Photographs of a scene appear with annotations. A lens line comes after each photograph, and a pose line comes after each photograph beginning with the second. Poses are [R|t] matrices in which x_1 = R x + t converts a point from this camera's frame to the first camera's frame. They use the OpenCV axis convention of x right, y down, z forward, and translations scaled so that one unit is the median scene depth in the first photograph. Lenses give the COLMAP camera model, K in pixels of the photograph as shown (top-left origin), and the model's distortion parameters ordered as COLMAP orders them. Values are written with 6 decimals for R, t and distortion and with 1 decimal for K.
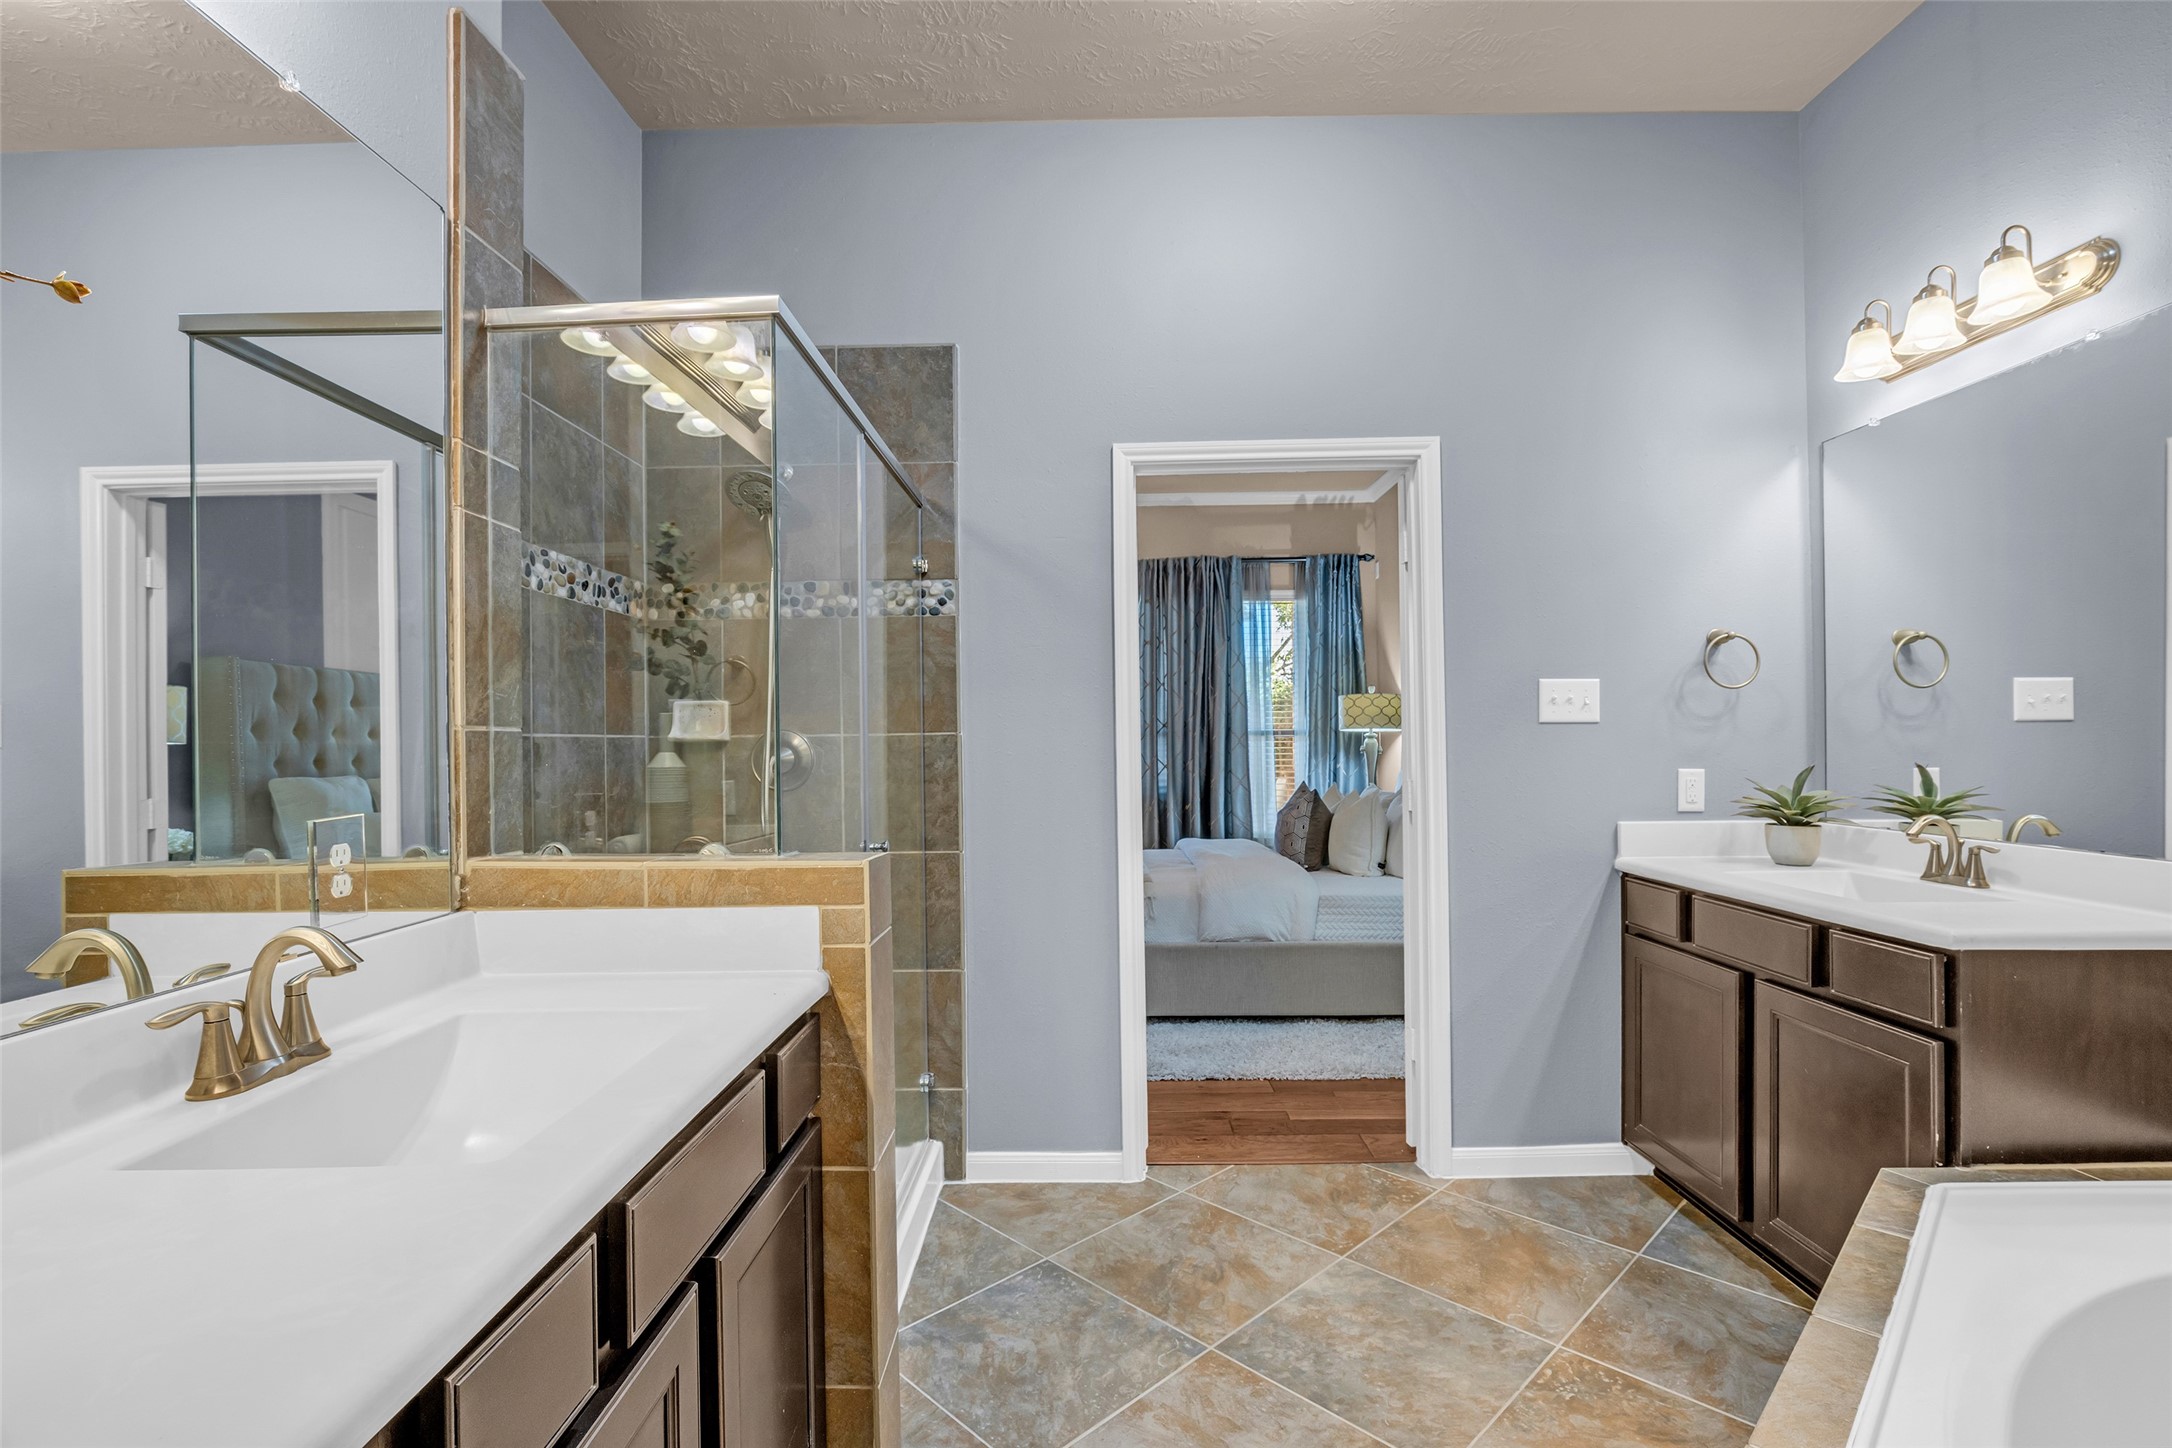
lens RADIAL K [[986.4, 0, 1078.9], [0, 986.4, 733.8], [0, 0, 1]] dist [-0.022917, 0.005950]
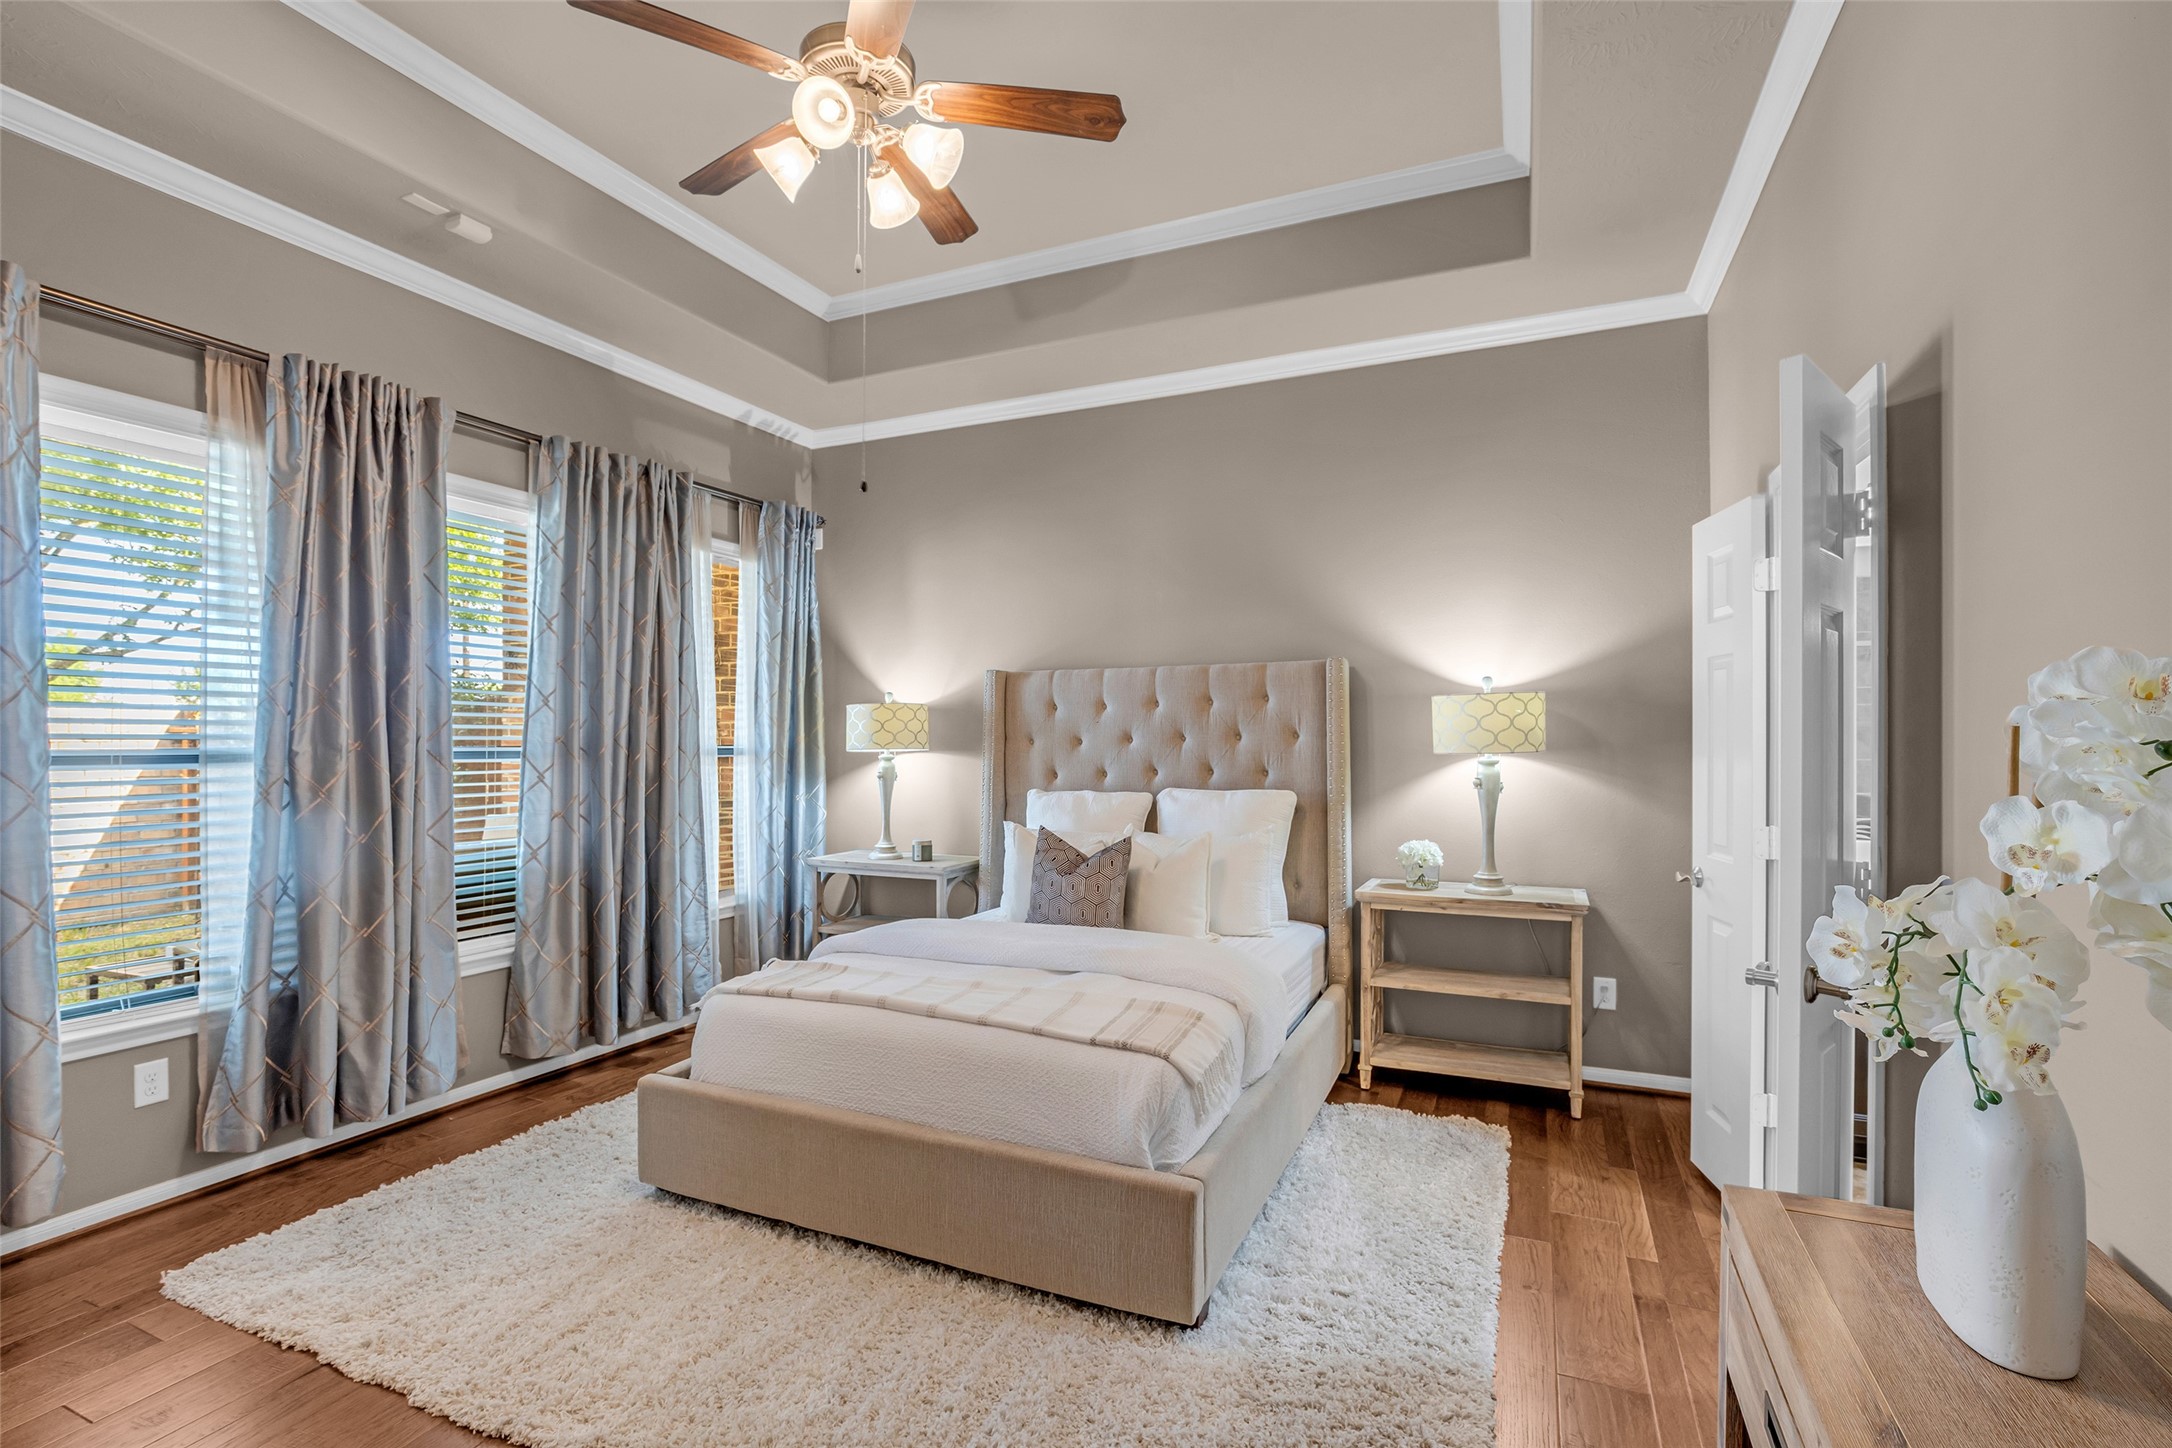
lens RADIAL K [[986.4, 0, 1078.9], [0, 986.4, 733.8], [0, 0, 1]] dist [-0.022917, 0.005950]
pose [[0.401064, 0.014772, 0.915931, -0.319753], [-0.021319, 0.999750, -0.006789, -0.011517], [-0.915802, -0.016804, 0.401278, 0.502106]]
